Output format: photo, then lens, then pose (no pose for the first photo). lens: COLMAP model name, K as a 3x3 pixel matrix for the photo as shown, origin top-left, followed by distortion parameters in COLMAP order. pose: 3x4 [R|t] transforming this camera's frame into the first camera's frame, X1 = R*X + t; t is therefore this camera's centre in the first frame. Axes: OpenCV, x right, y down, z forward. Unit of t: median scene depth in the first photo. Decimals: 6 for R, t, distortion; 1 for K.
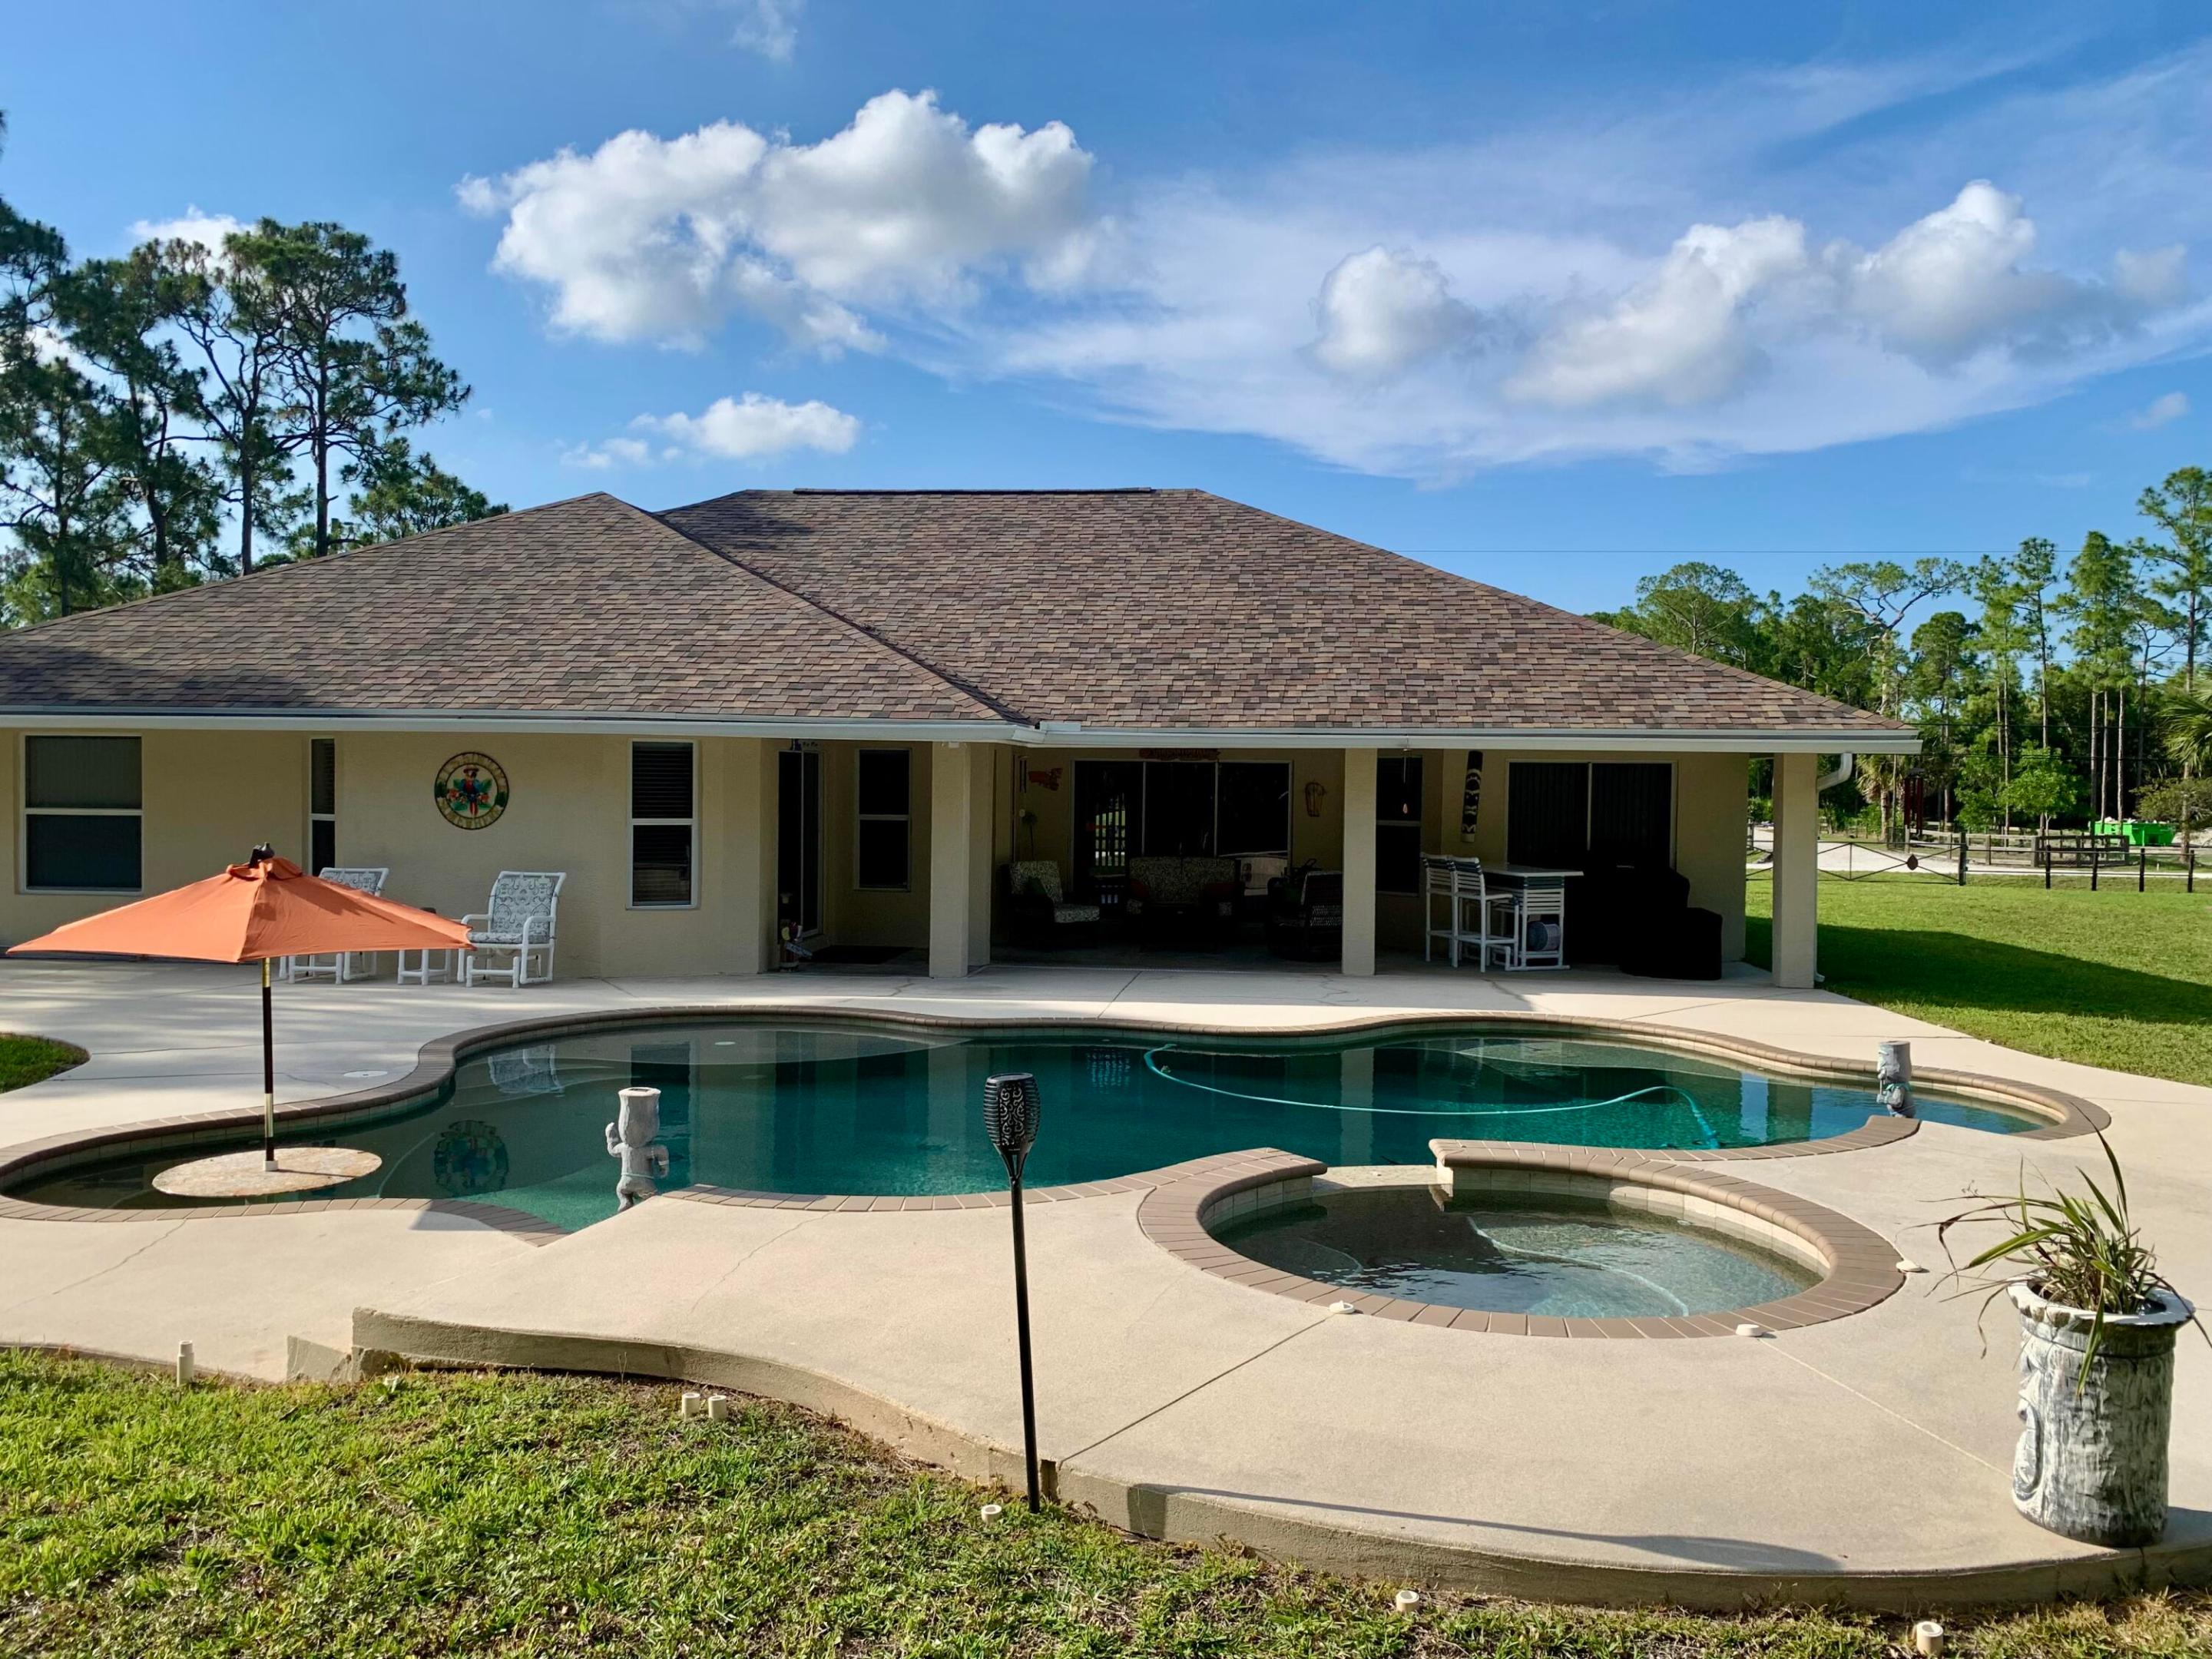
lens RADIAL K [[1654.0, 0, 1106.0], [0, 1654.0, 829.5], [0, 0, 1]] dist [0.001499, -0.001062]
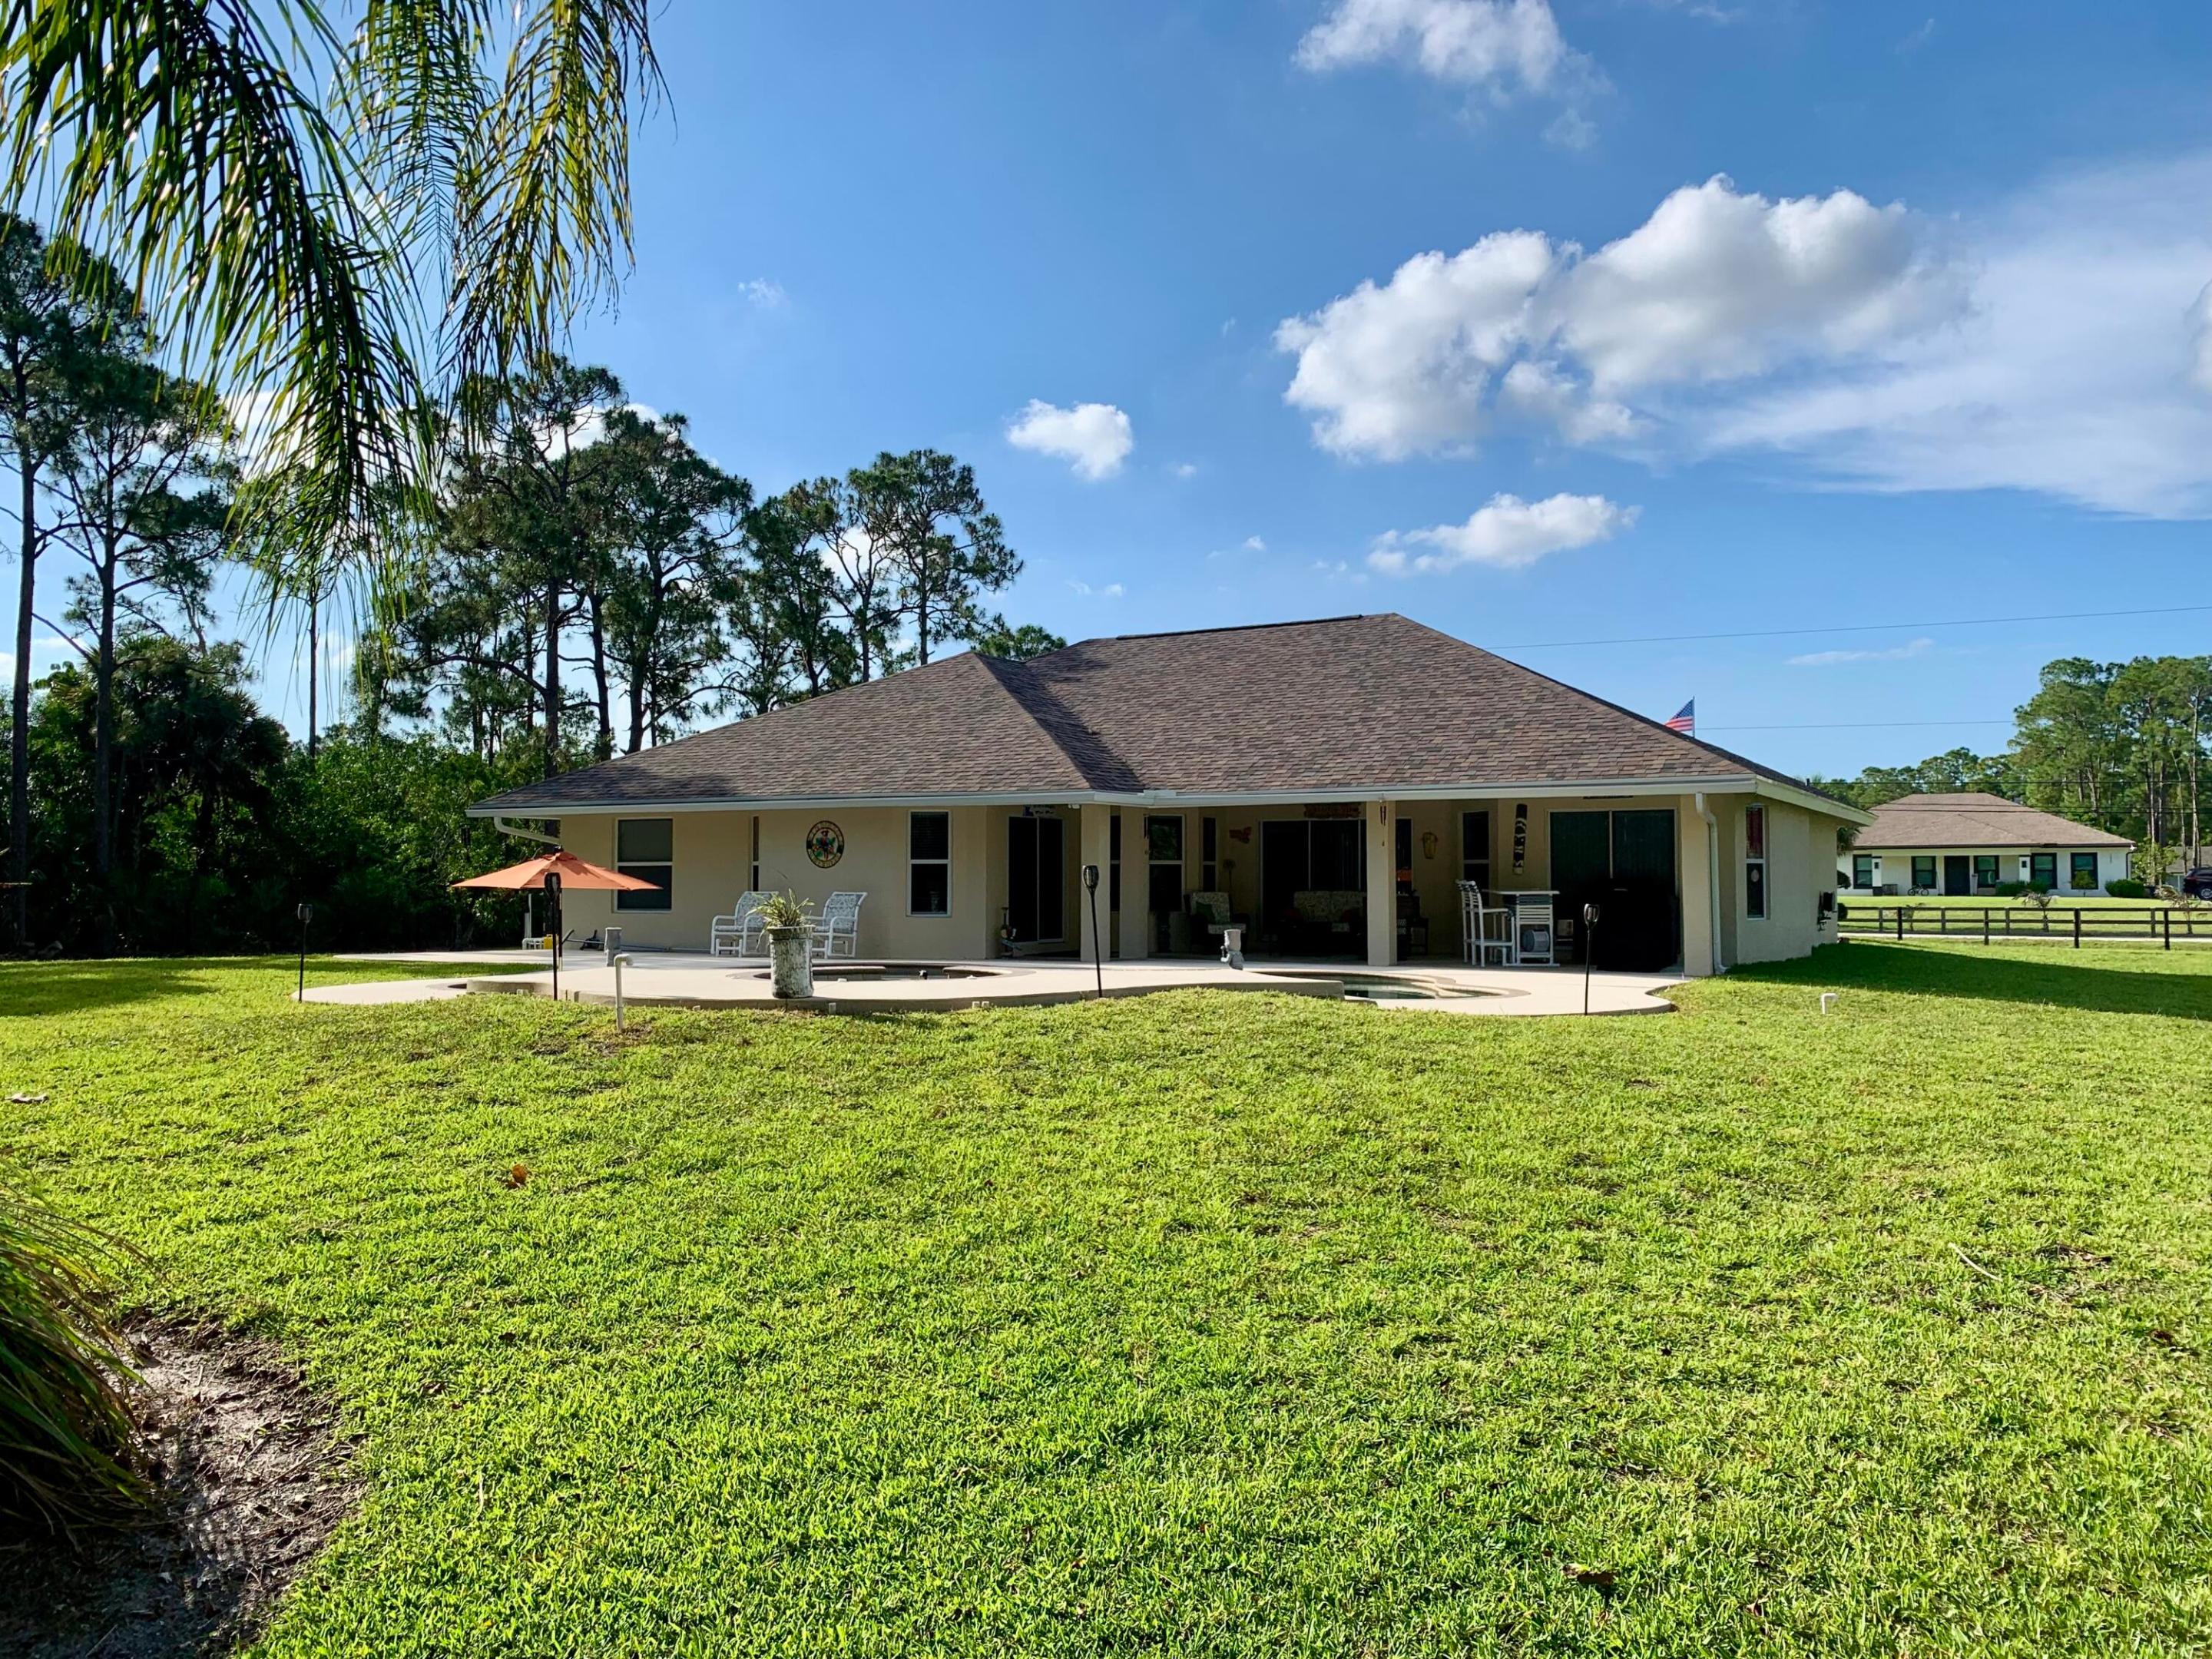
lens RADIAL K [[1650.9, 0, 1215.8], [0, 1650.9, 890.4], [0, 0, 1]] dist [0.080475, -0.002166]
pose [[0.922893, -0.010648, -0.384909, 0.292725], [0.001418, 0.999705, -0.024255, 0.030381], [0.385053, 0.021839, 0.922636, -0.173349]]
